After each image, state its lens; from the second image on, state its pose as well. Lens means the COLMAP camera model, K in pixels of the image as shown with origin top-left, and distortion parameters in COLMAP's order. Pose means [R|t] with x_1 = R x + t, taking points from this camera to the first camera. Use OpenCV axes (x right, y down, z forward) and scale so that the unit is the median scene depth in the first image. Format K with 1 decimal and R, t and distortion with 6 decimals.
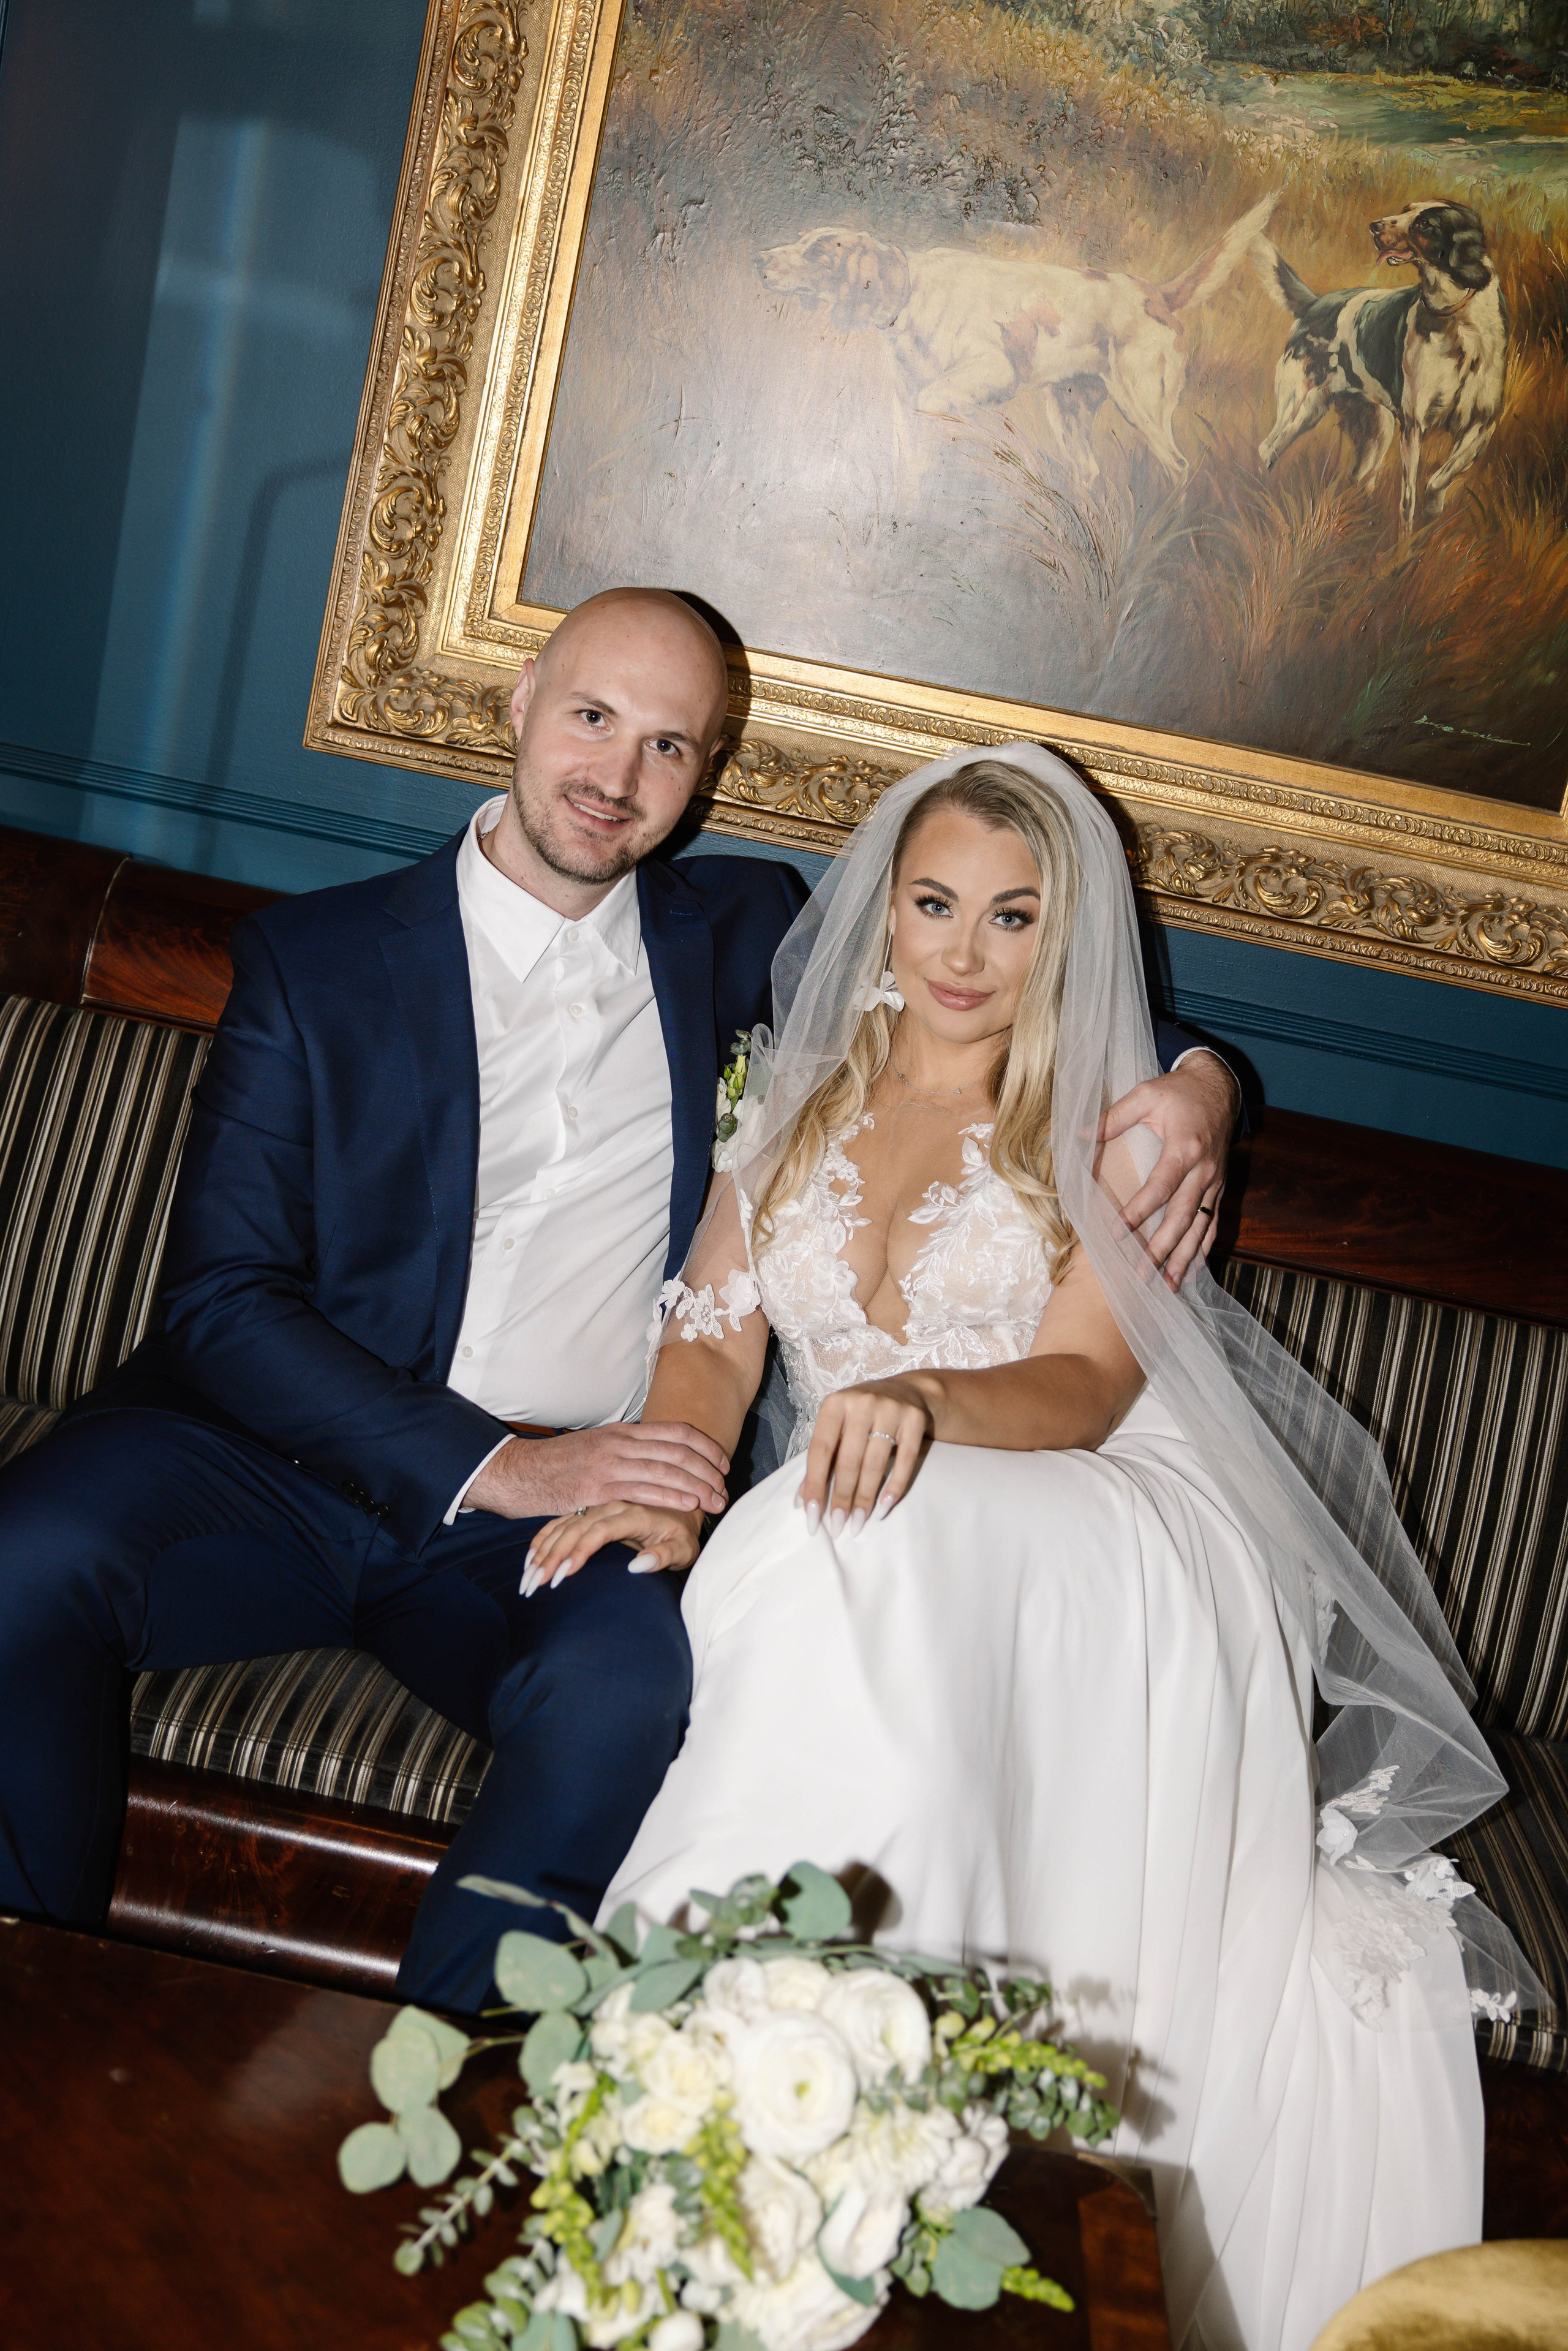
lens RADIAL K [[2806.3, 0, 769.0], [0, 2806.3, 1168.1], [0, 0, 1]] dist [0.000100, 0.000000]
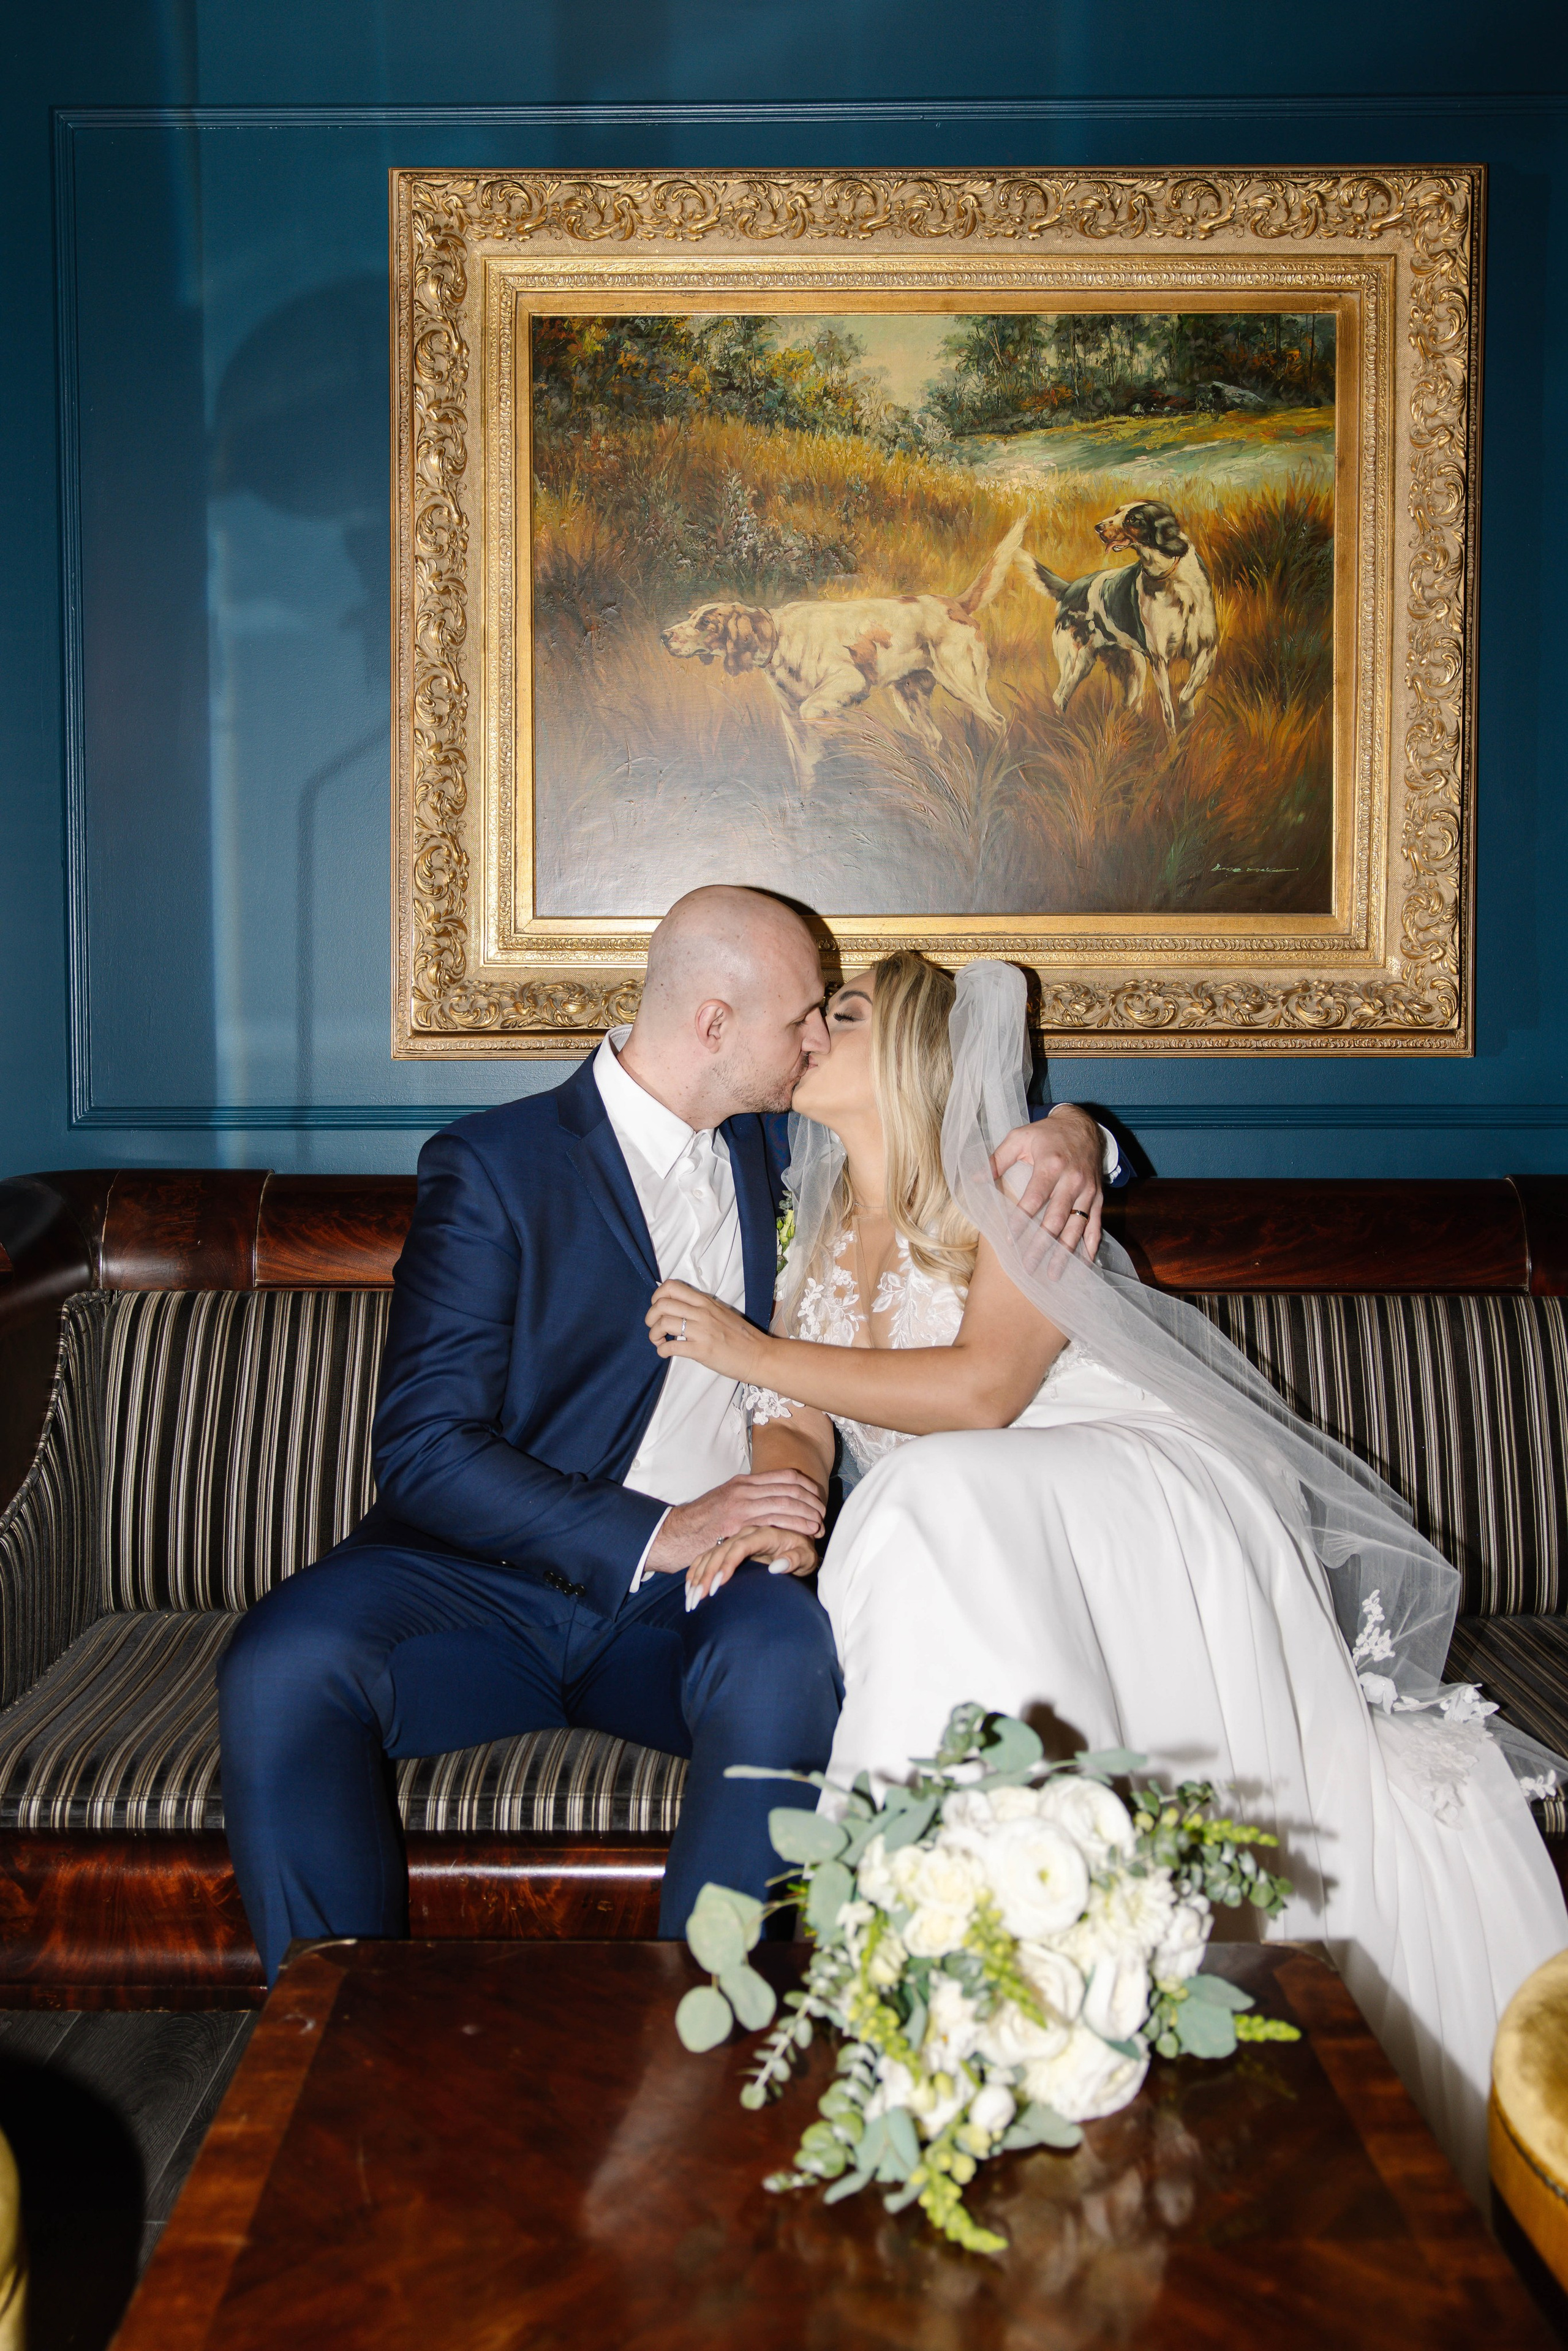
lens RADIAL K [[2121.2, 0, 805.5], [0, 2121.2, 1180.9], [0, 0, 1]] dist [-0.001074, -0.019155]
pose [[0.976575, -0.203519, 0.069861, -0.063230], [0.212828, 0.961422, -0.174275, 0.125035], [-0.031697, 0.185061, 0.982216, 0.040937]]
